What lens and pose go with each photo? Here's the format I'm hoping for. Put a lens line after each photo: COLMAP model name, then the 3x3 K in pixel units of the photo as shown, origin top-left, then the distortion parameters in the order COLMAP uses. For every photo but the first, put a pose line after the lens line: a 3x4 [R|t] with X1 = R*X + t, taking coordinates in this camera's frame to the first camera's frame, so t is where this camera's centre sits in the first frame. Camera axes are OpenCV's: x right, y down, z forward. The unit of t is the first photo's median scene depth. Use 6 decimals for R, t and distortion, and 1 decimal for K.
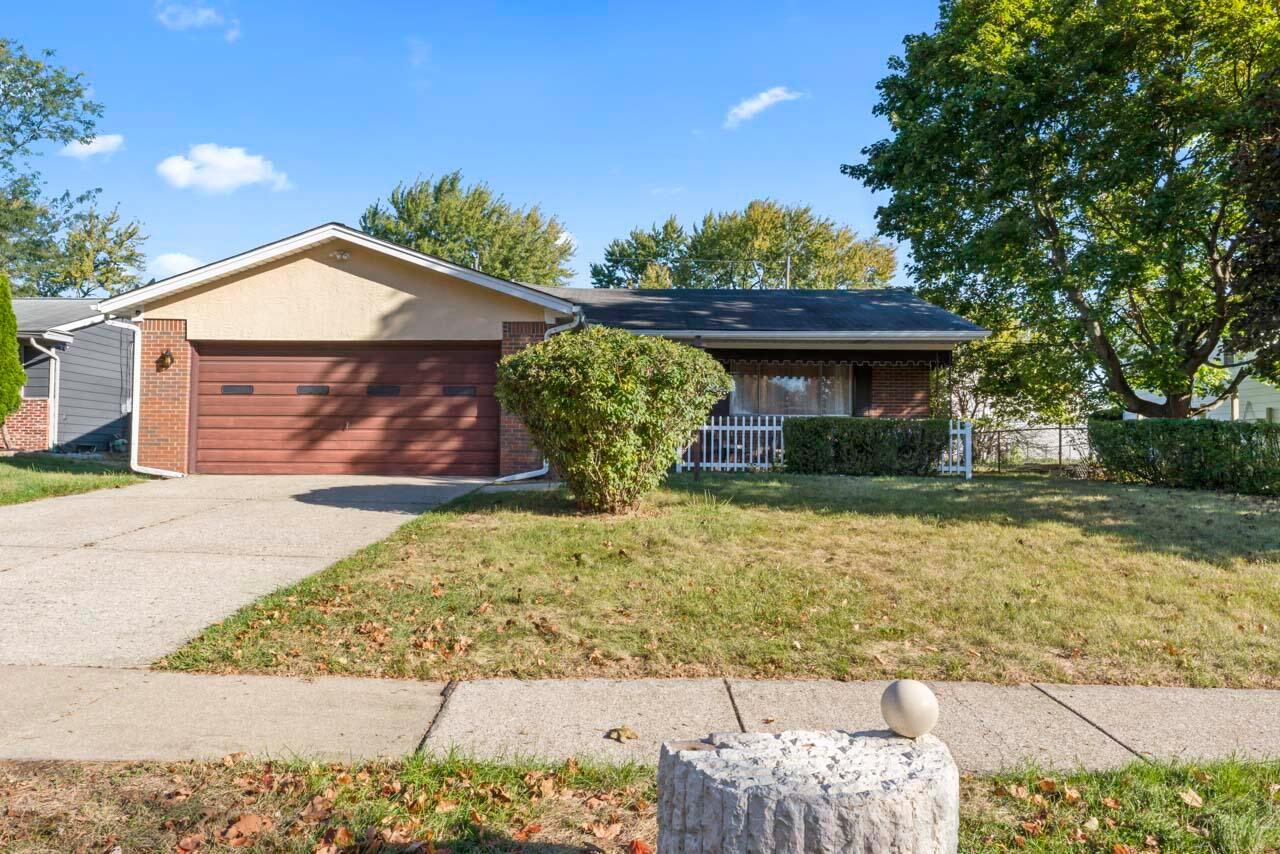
lens RADIAL K [[896.0, 0, 640.0], [0, 896.0, 427.0], [0, 0, 1]] dist [-0.004627, 0.000455]
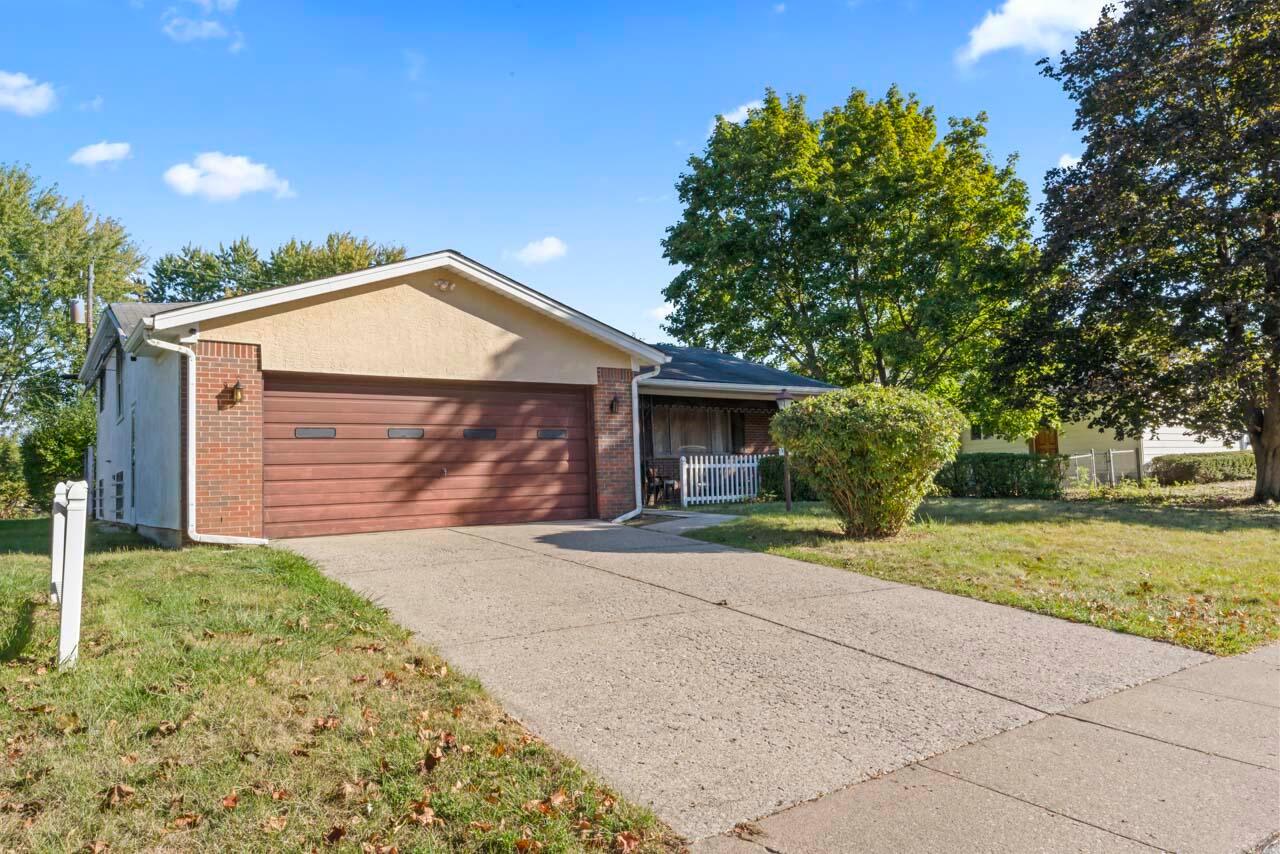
lens RADIAL K [[896.0, 0, 640.0], [0, 896.0, 427.0], [0, 0, 1]] dist [-0.004627, 0.000455]
pose [[0.769138, 0.004695, 0.639065, -0.754682], [0.021775, 0.999200, -0.033549, -0.013019], [-0.638711, 0.039720, 0.768421, 0.177087]]
